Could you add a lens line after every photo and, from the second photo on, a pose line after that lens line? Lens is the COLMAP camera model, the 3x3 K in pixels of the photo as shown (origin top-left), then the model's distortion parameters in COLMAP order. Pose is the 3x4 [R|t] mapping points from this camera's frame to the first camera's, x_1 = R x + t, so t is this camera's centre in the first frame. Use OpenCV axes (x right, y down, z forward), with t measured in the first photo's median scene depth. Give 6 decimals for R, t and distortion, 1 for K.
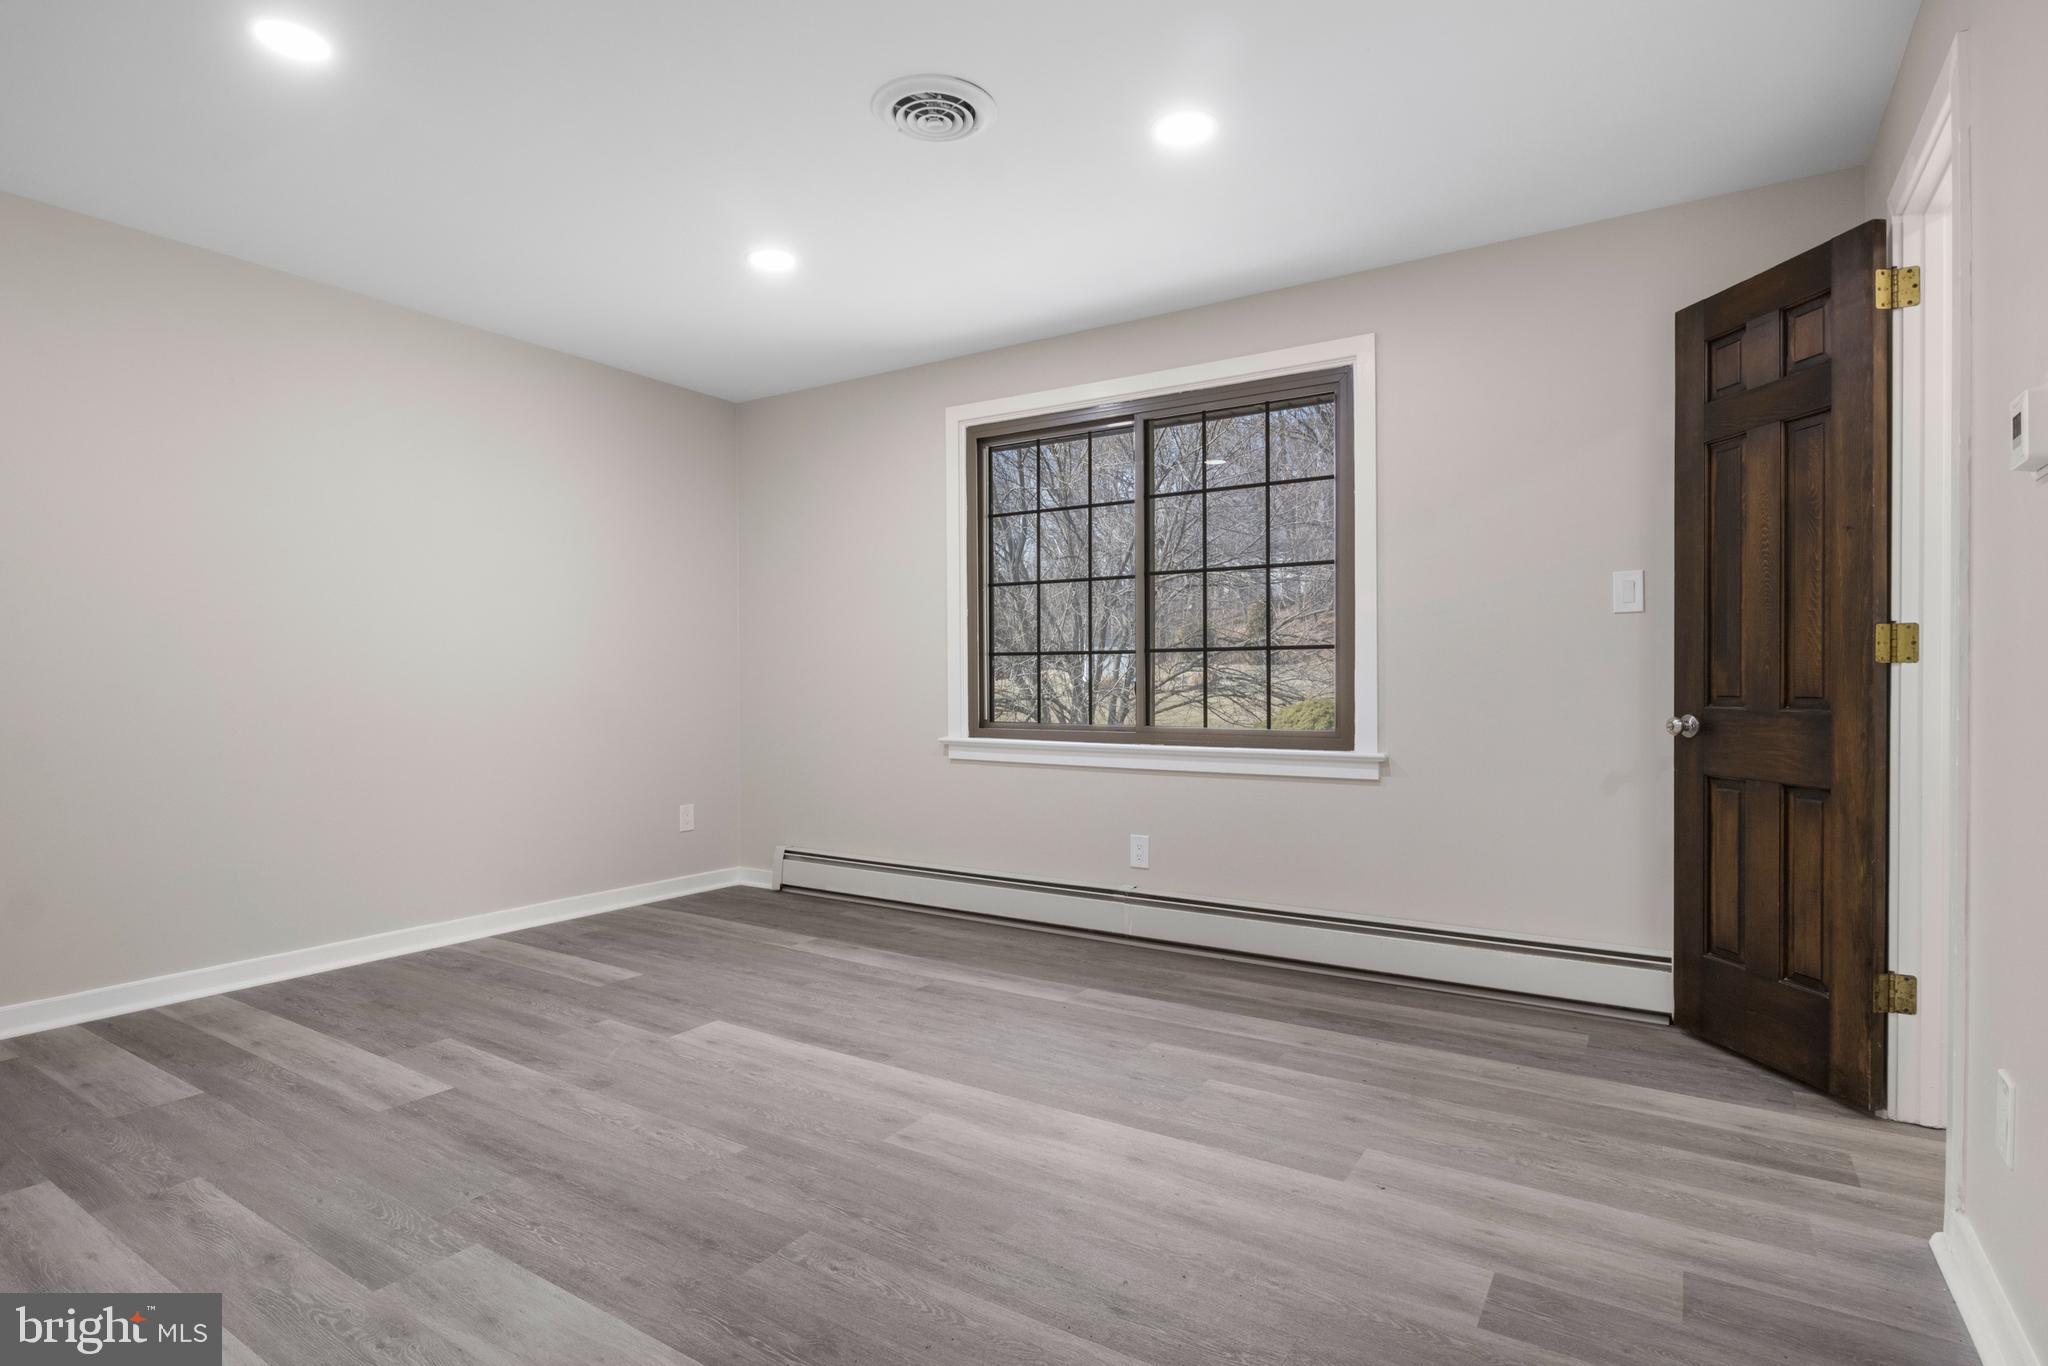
lens RADIAL K [[1039.7, 0, 1022.0], [0, 1039.7, 713.5], [0, 0, 1]] dist [-0.004245, -0.003416]
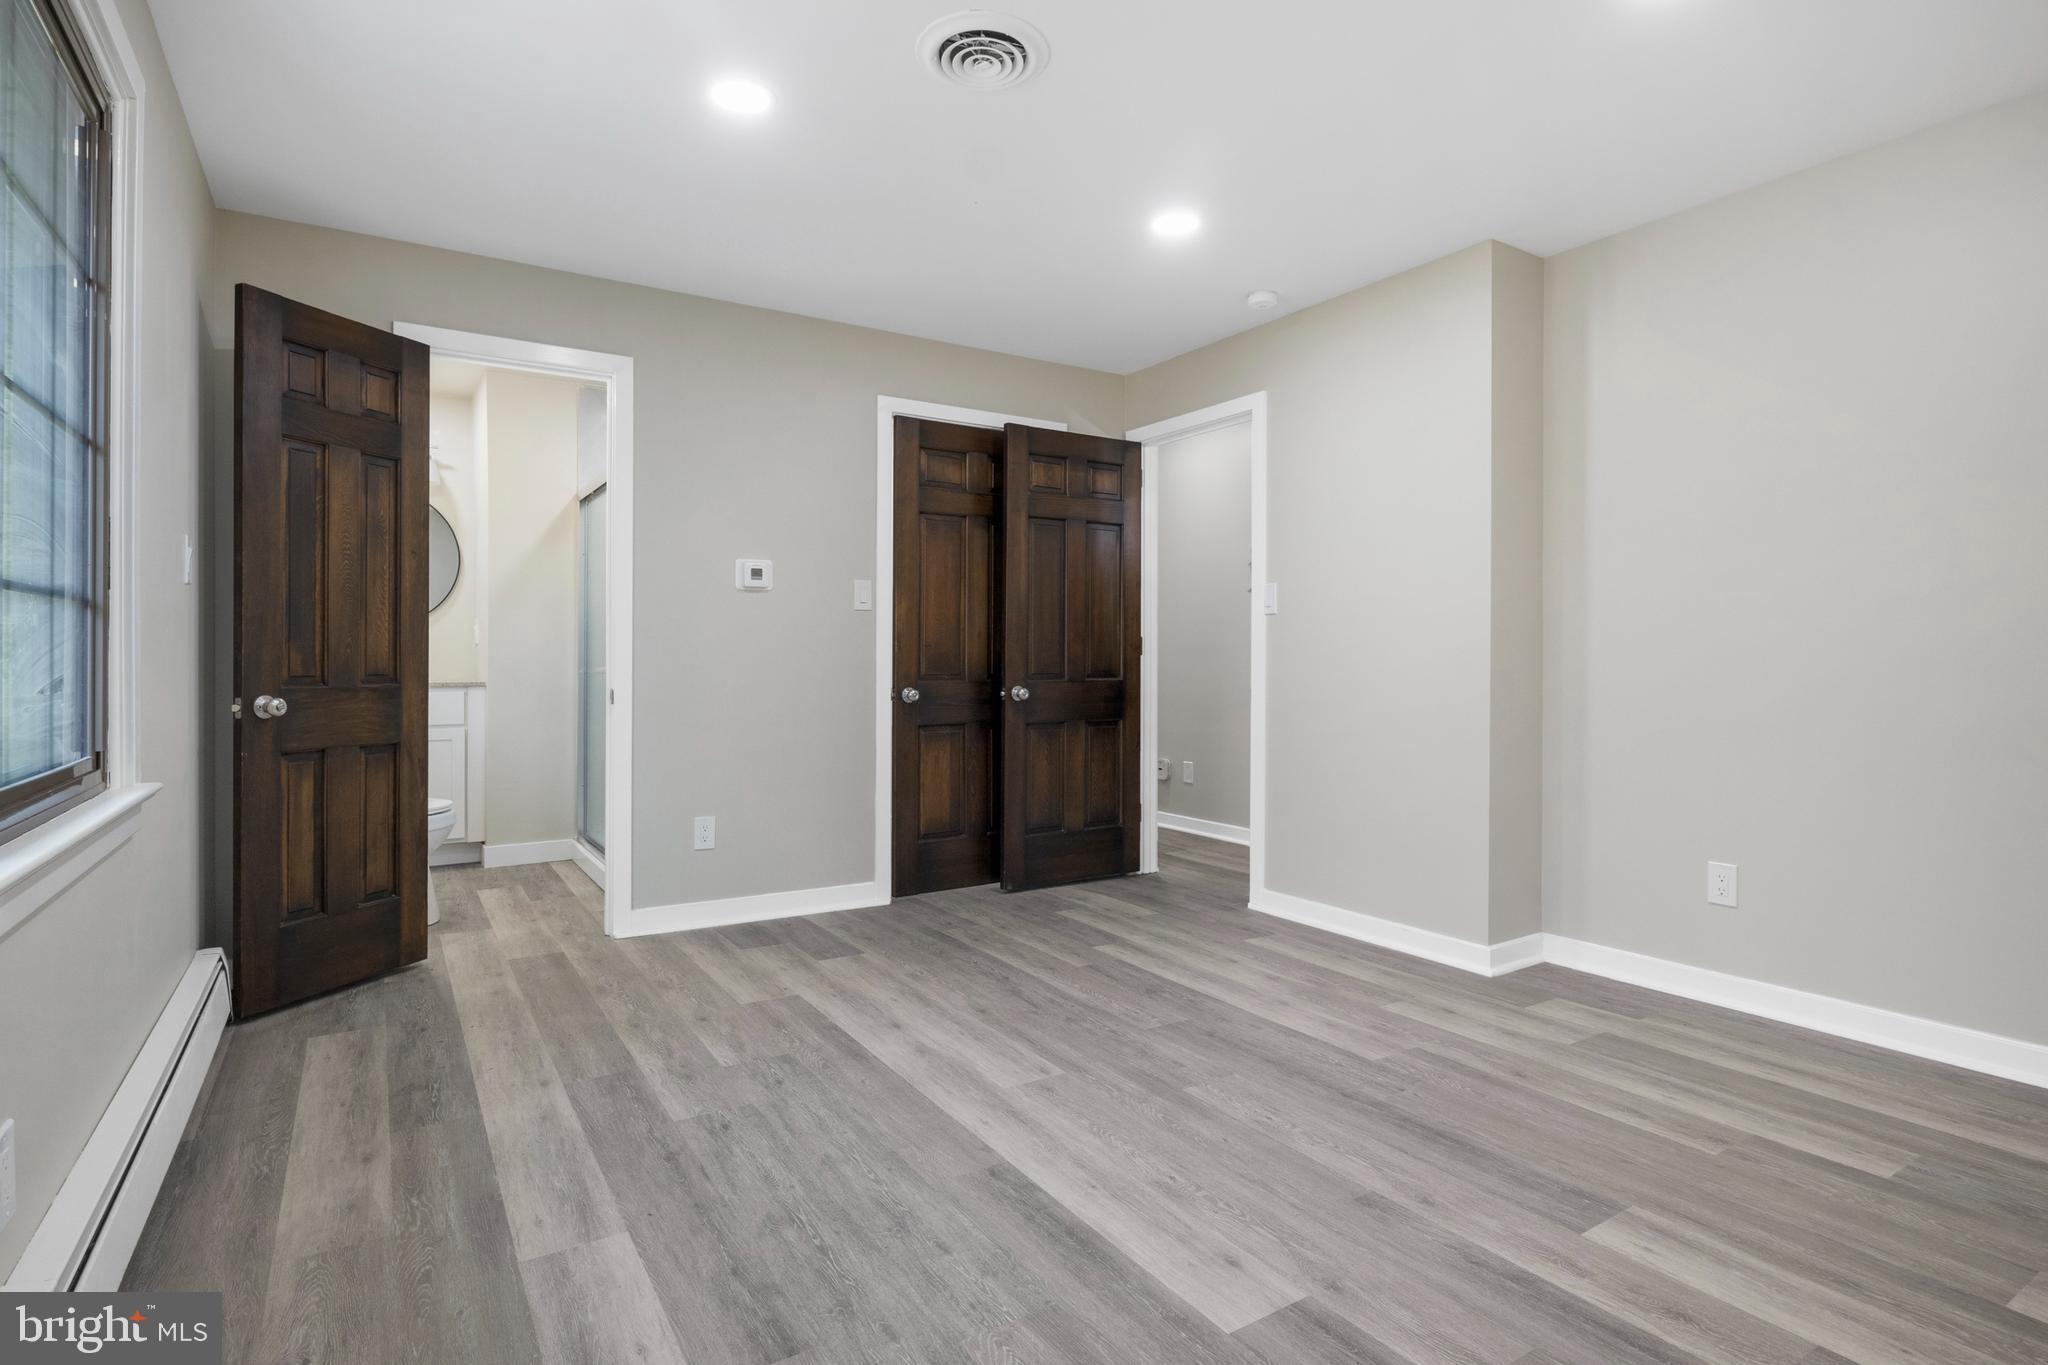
lens RADIAL K [[1039.7, 0, 1020.8], [0, 1039.7, 668.2], [0, 0, 1]] dist [-0.004245, -0.003416]
pose [[-0.907141, -0.003049, 0.420817, -0.499701], [0.013336, 0.999263, 0.035987, -0.058132], [-0.420616, 0.038258, -0.906432, 1.799899]]
